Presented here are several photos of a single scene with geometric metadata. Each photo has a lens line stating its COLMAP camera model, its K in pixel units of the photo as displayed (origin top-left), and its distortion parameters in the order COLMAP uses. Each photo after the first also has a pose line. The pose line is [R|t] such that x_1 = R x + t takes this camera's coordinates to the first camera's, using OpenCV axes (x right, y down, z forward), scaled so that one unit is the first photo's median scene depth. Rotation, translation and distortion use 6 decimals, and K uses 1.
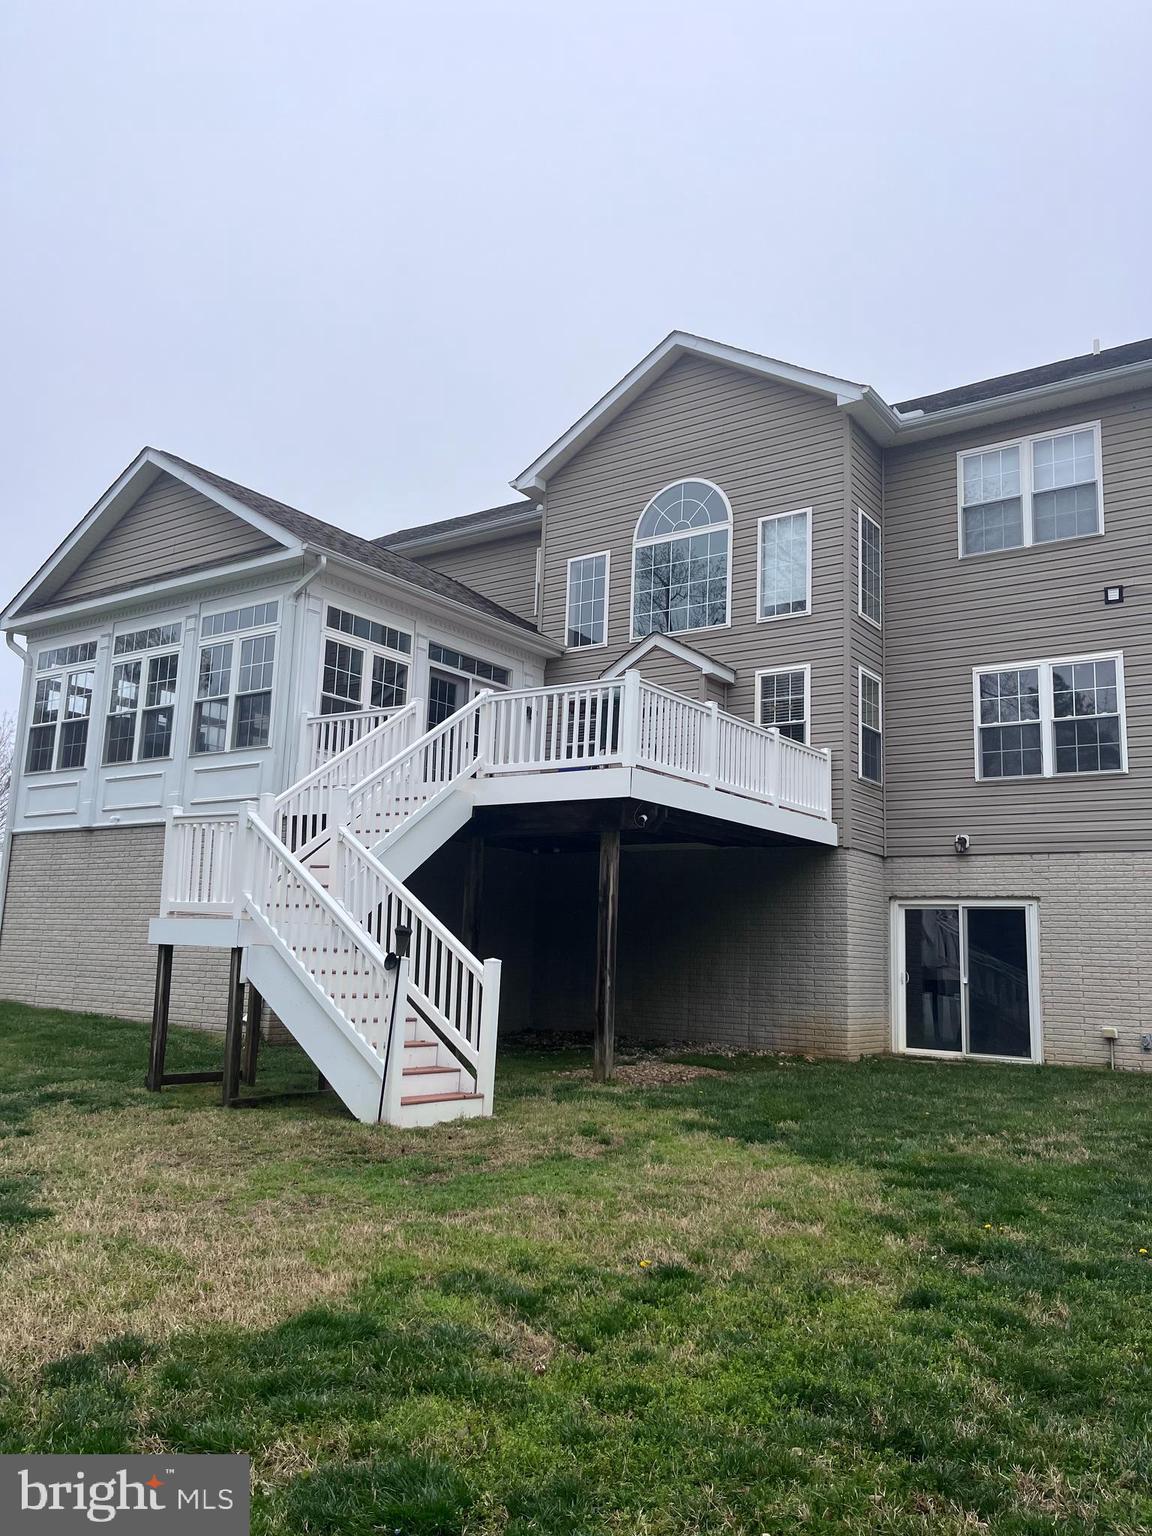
lens RADIAL K [[1163.6, 0, 576.0], [0, 1163.6, 768.0], [0, 0, 1]] dist [0.084374, -0.133498]
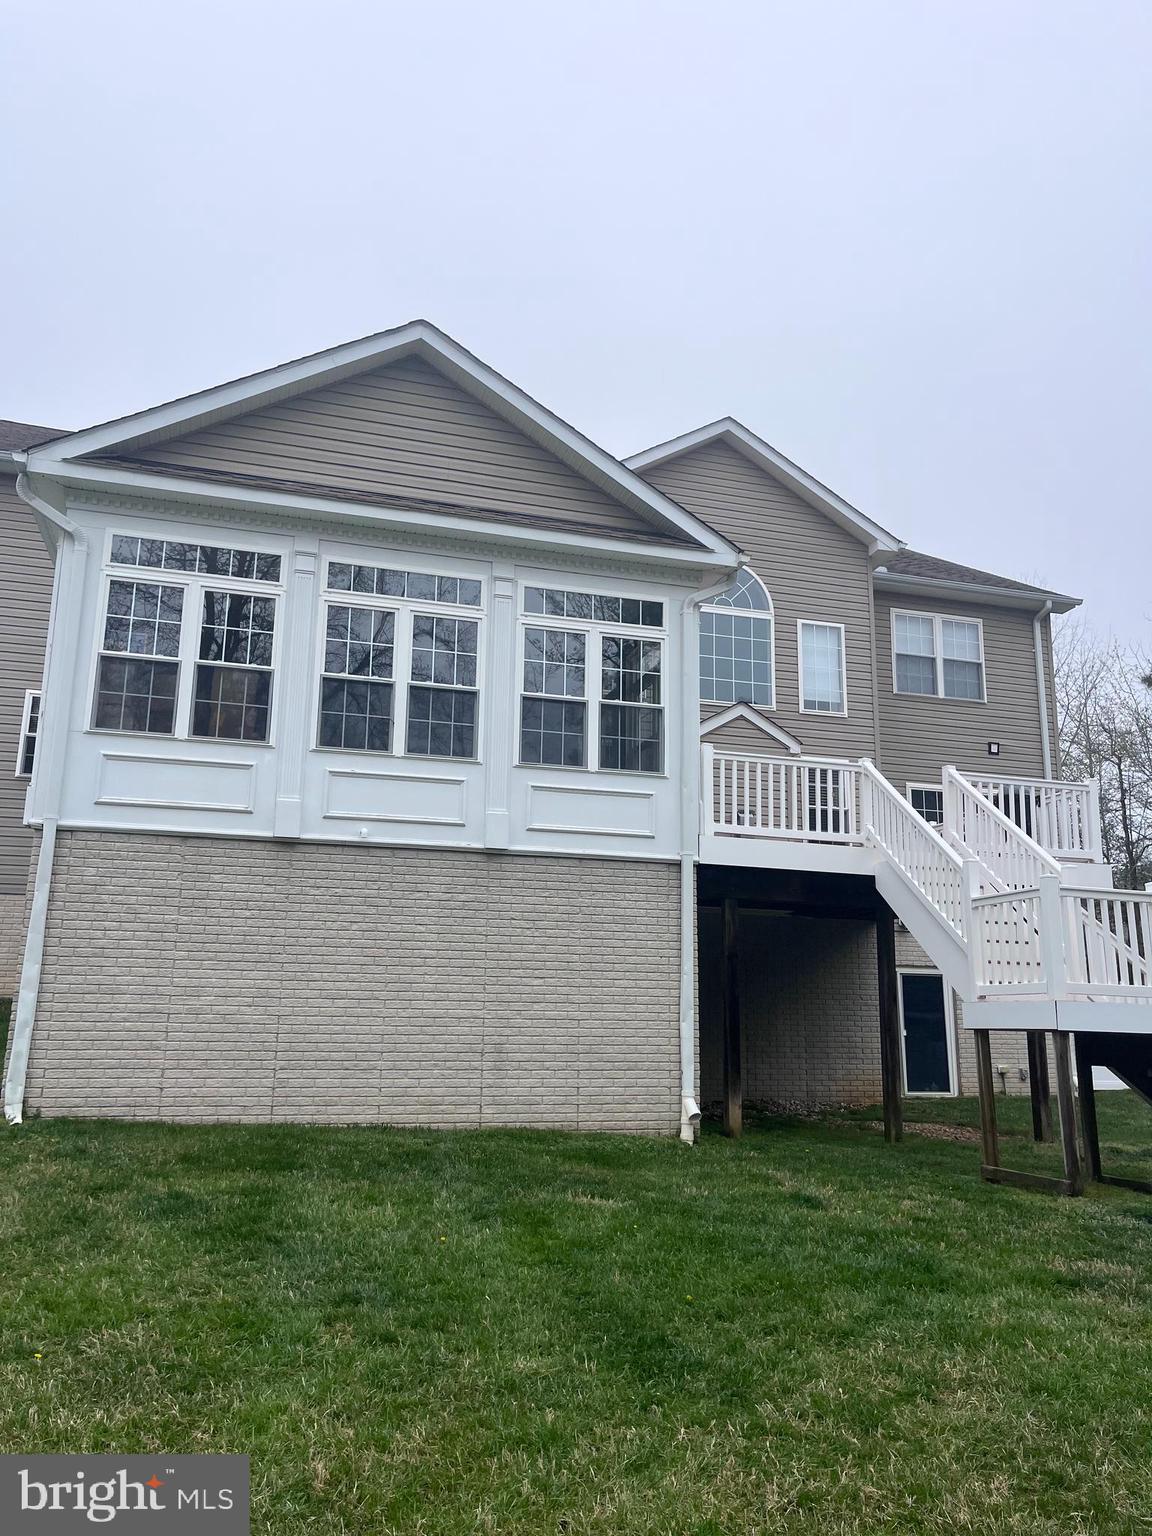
lens RADIAL K [[1163.6, 0, 576.0], [0, 1163.6, 768.0], [0, 0, 1]] dist [0.084374, -0.133498]
pose [[0.618804, 0.142310, 0.772548, -0.841887], [-0.122066, 0.988927, -0.084395, 0.048079], [-0.776004, -0.042078, 0.629323, 0.474117]]
